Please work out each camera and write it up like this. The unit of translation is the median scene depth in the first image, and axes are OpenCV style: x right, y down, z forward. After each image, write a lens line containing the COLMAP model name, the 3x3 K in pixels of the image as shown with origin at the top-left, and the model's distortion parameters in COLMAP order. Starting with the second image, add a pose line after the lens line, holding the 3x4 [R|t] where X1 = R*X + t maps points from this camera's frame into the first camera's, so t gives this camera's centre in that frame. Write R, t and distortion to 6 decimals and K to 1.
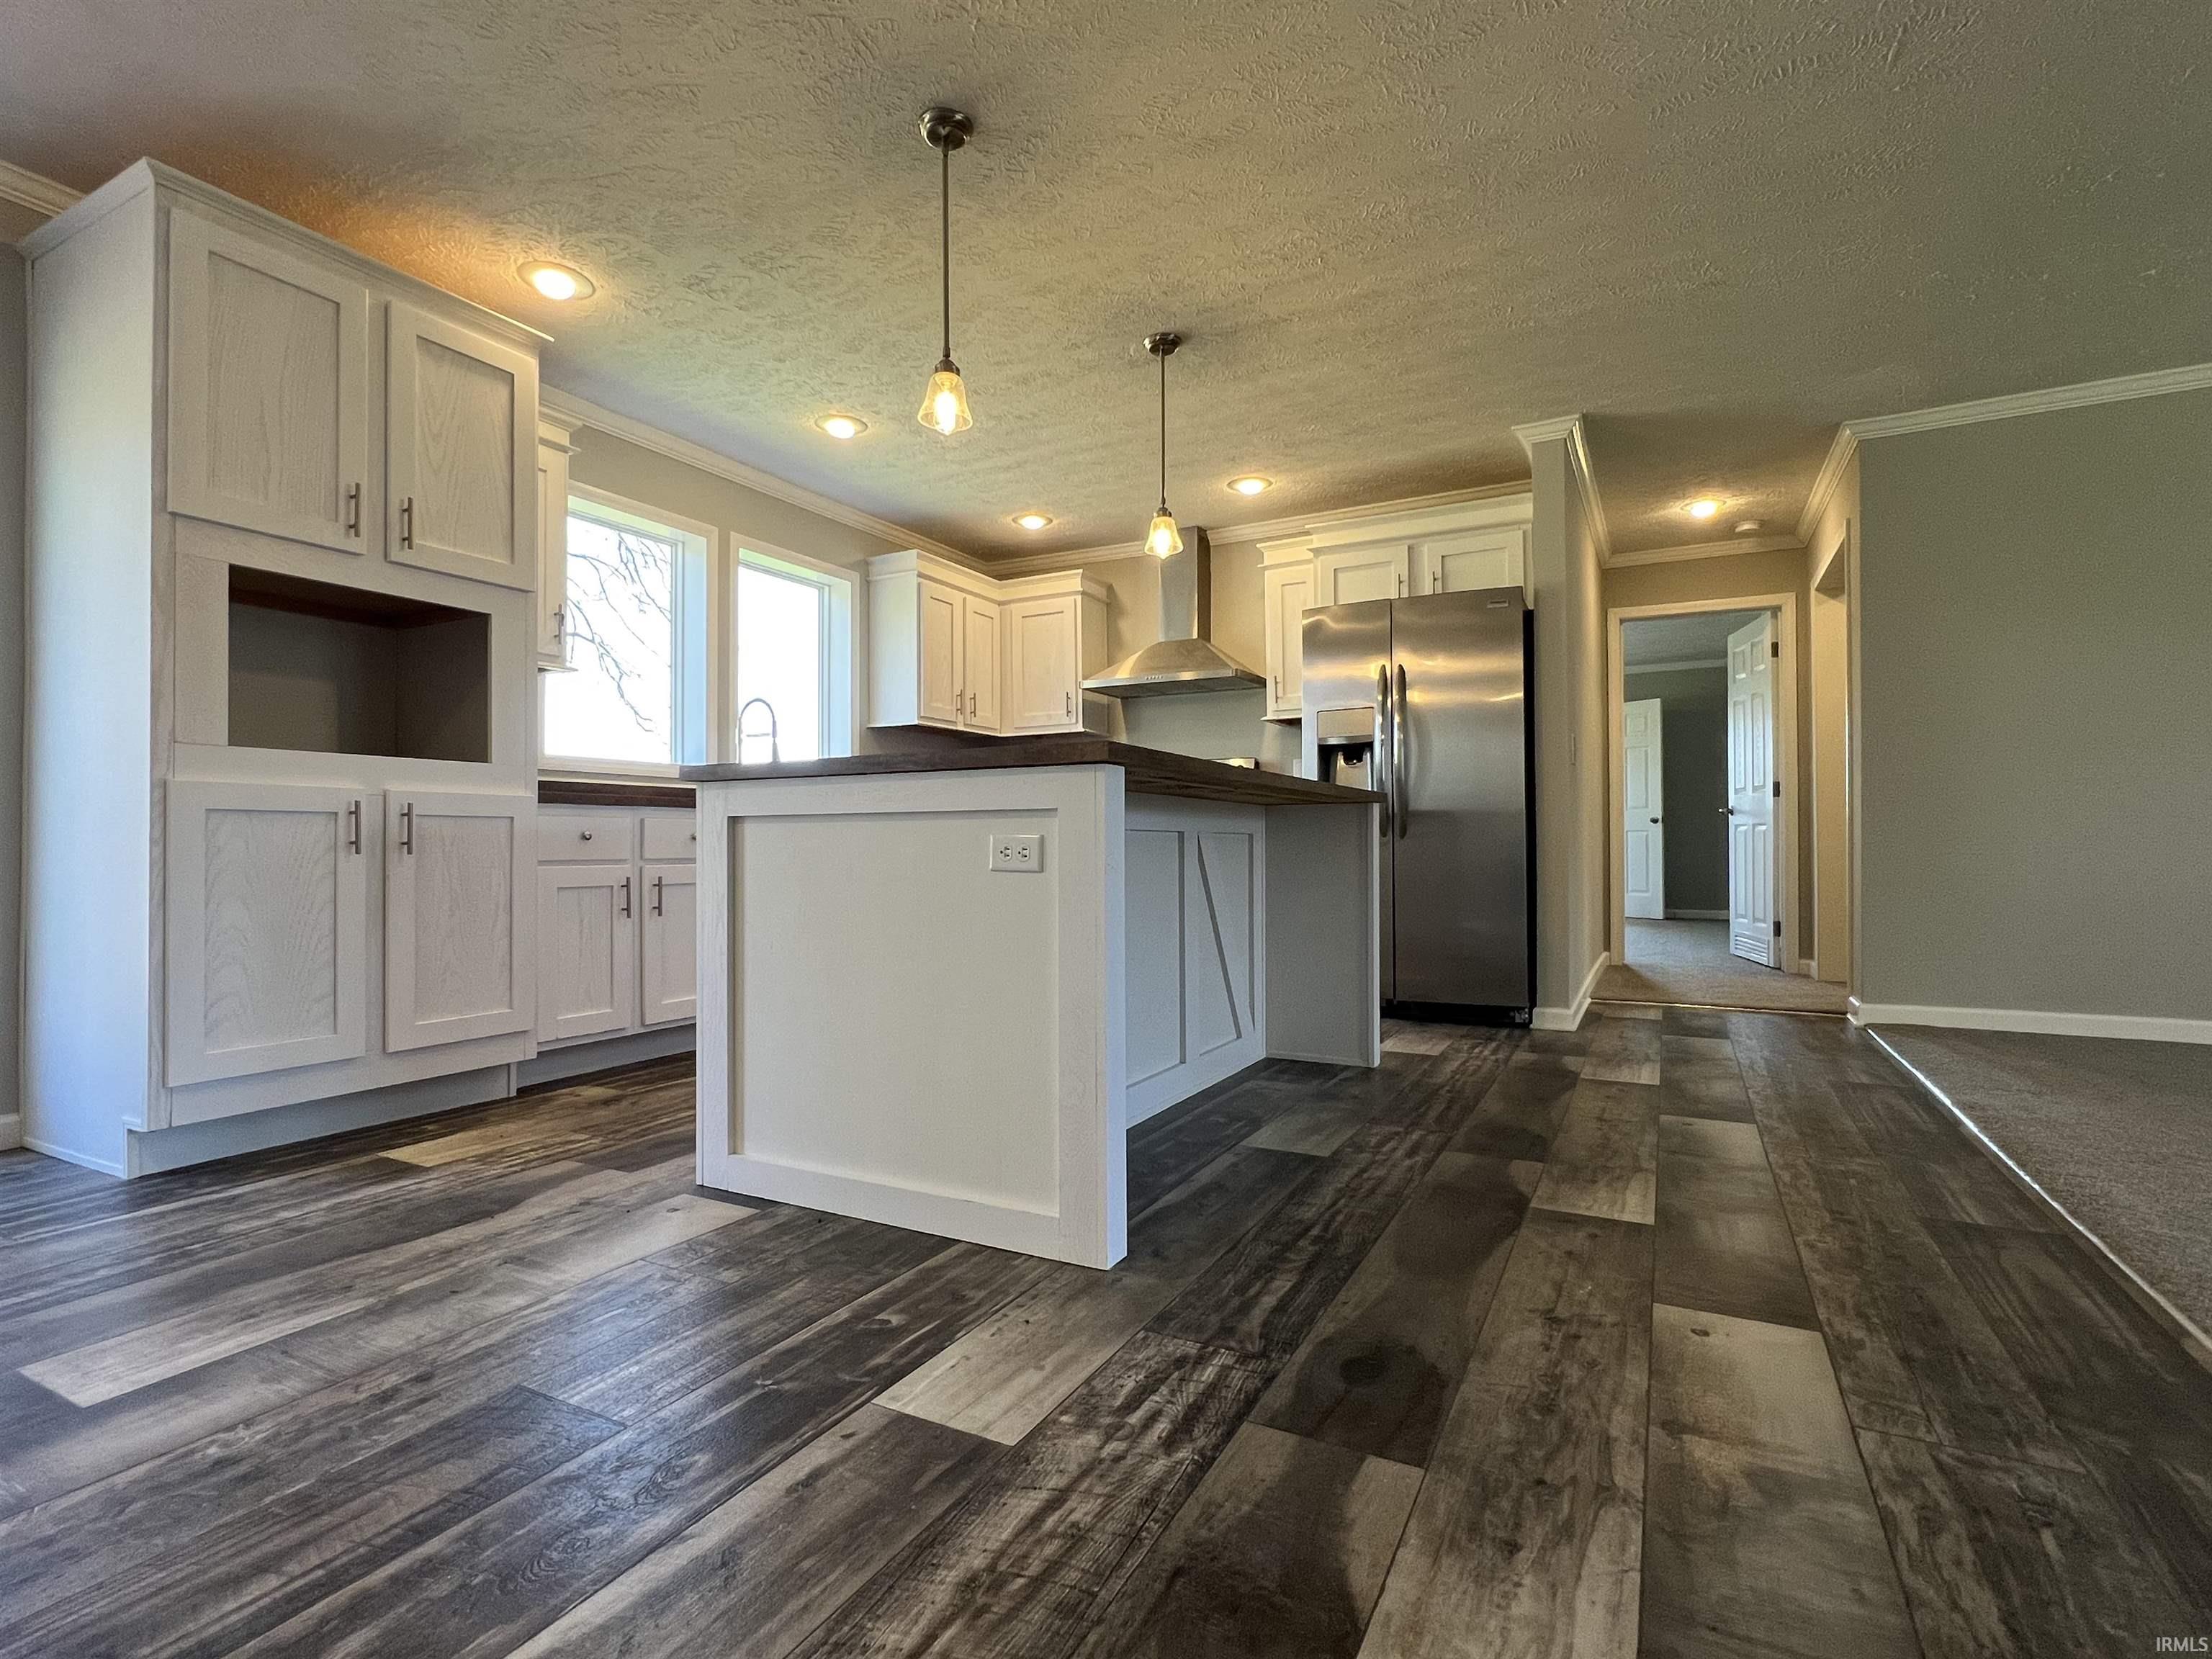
lens RADIAL K [[1070.3, 0, 1103.2], [0, 1070.3, 836.7], [0, 0, 1]] dist [0.001320, -0.000074]
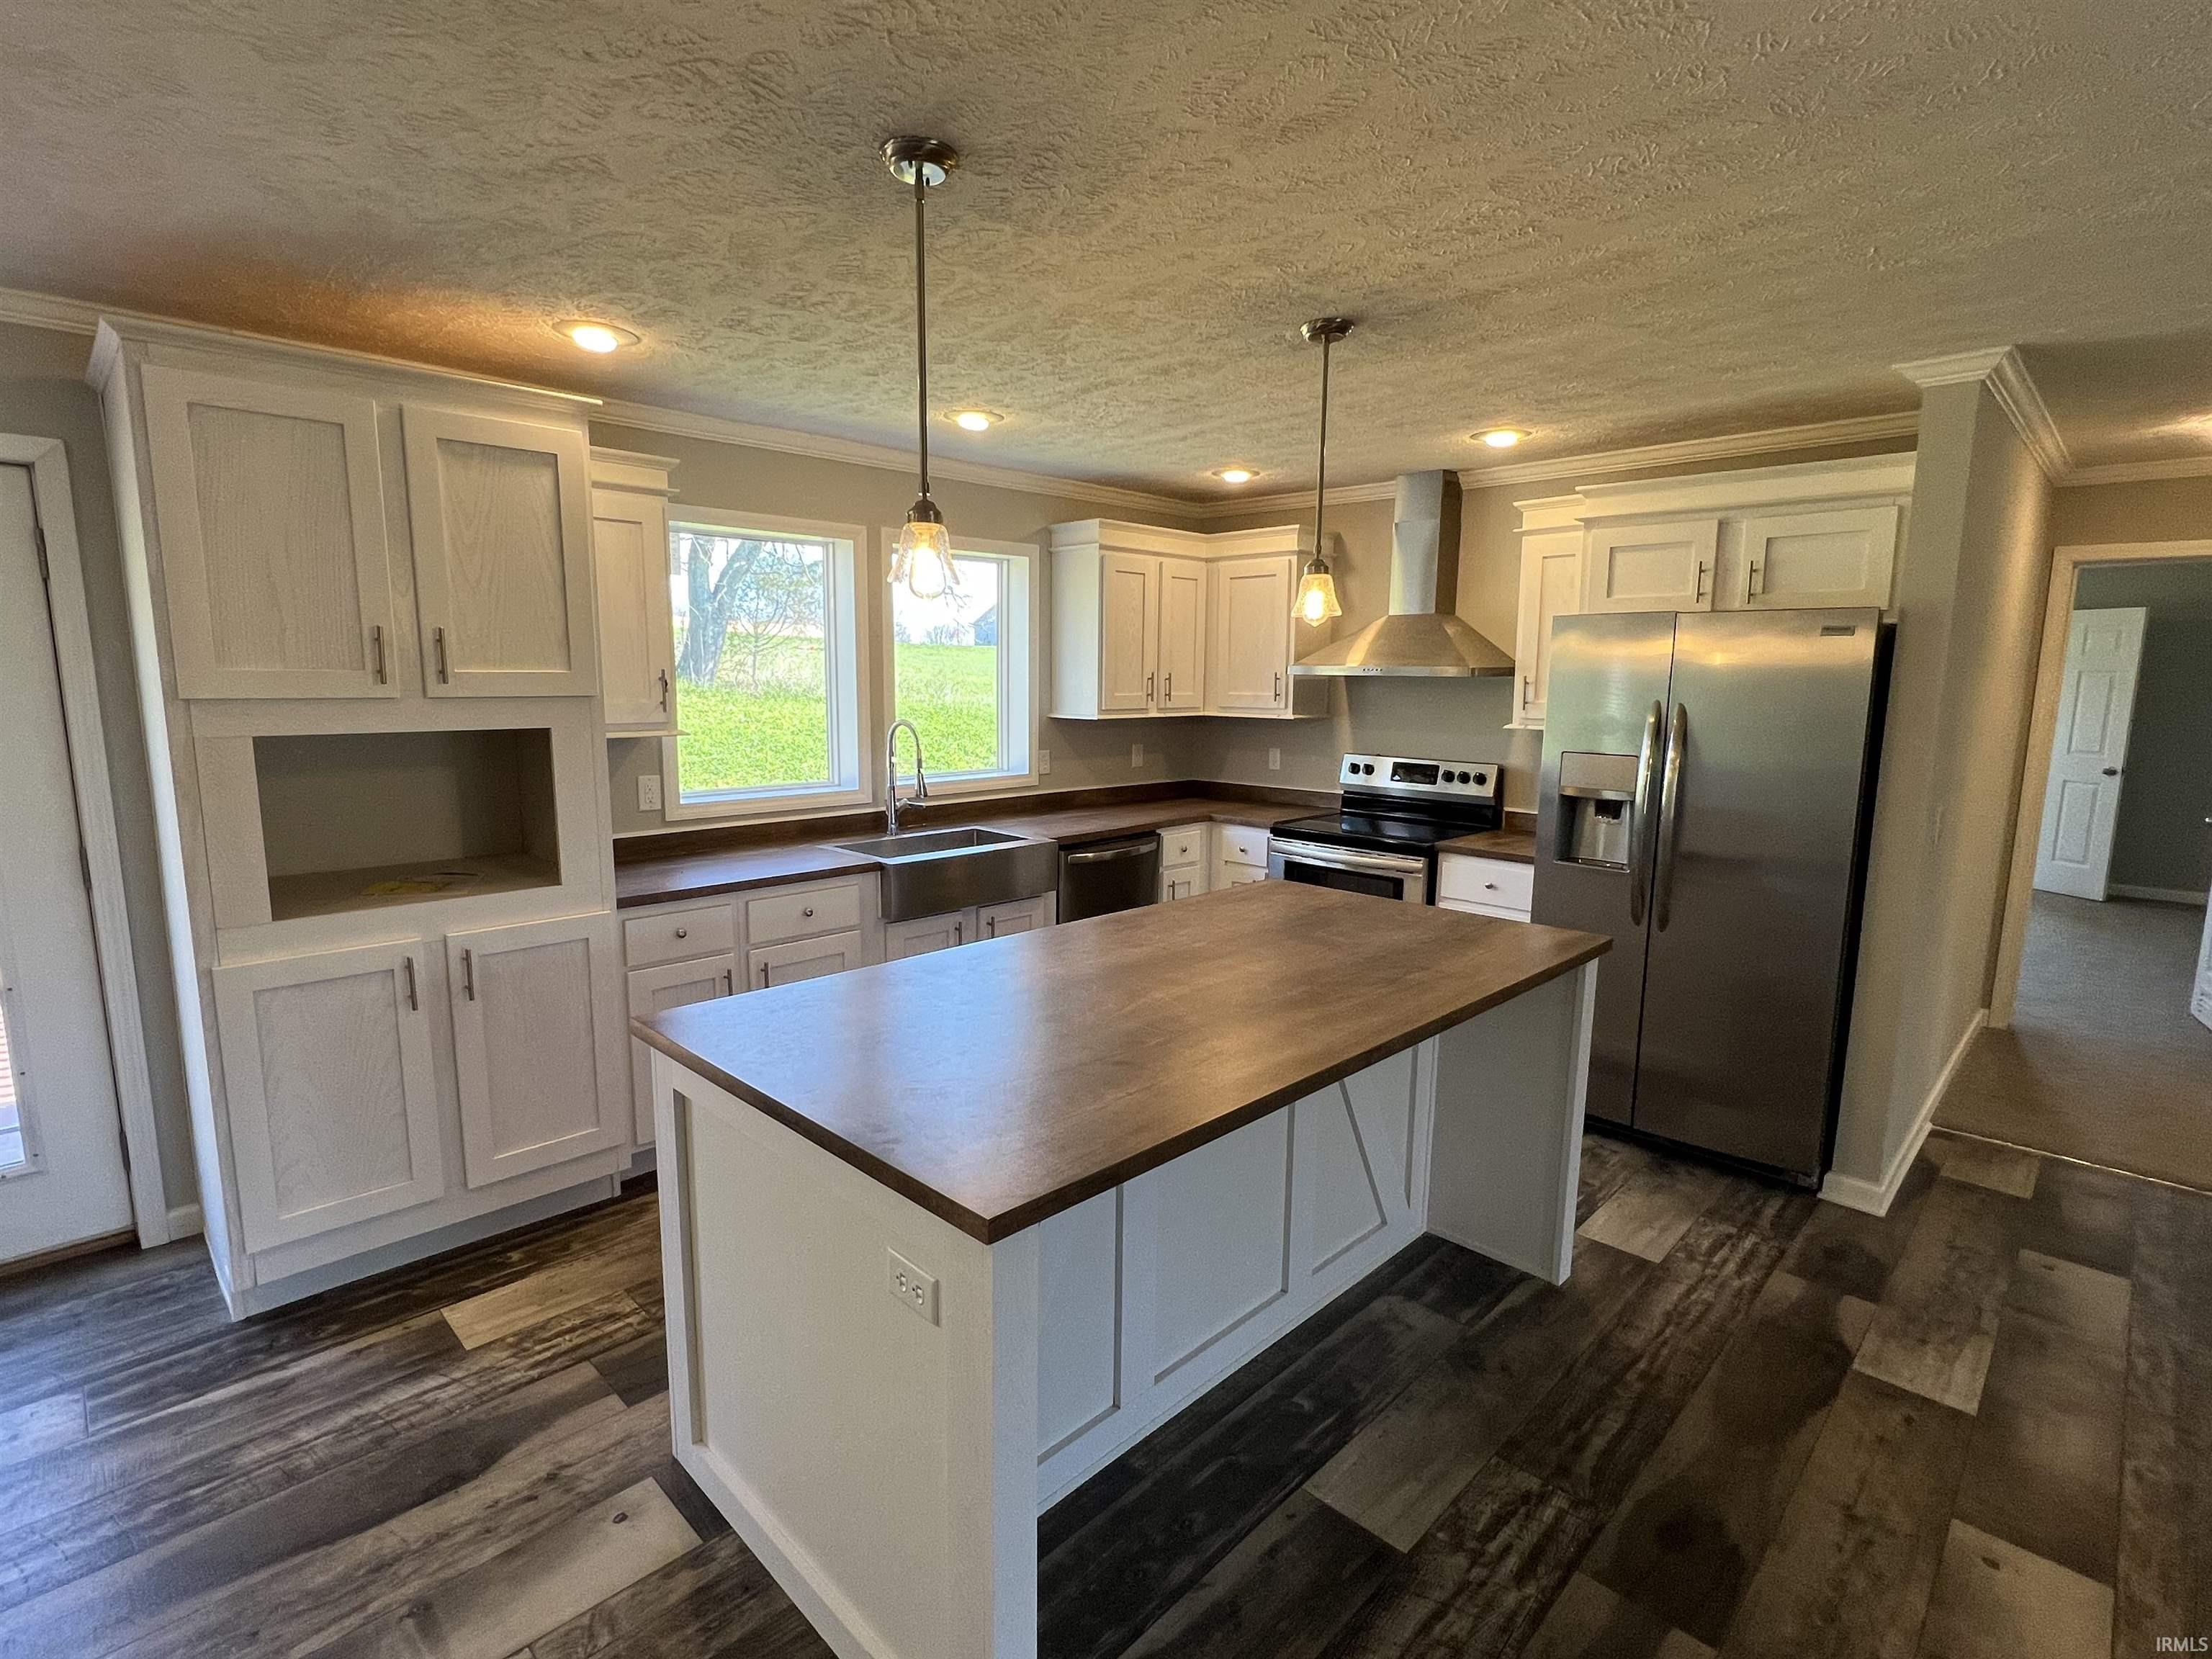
lens RADIAL K [[1070.3, 0, 1103.2], [0, 1070.3, 836.7], [0, 0, 1]] dist [0.001320, -0.000074]
pose [[0.958463, 0.057155, -0.279432, 0.144019], [-0.011650, 0.986744, 0.161867, -0.252380], [0.284979, -0.151888, 0.946423, 0.224874]]
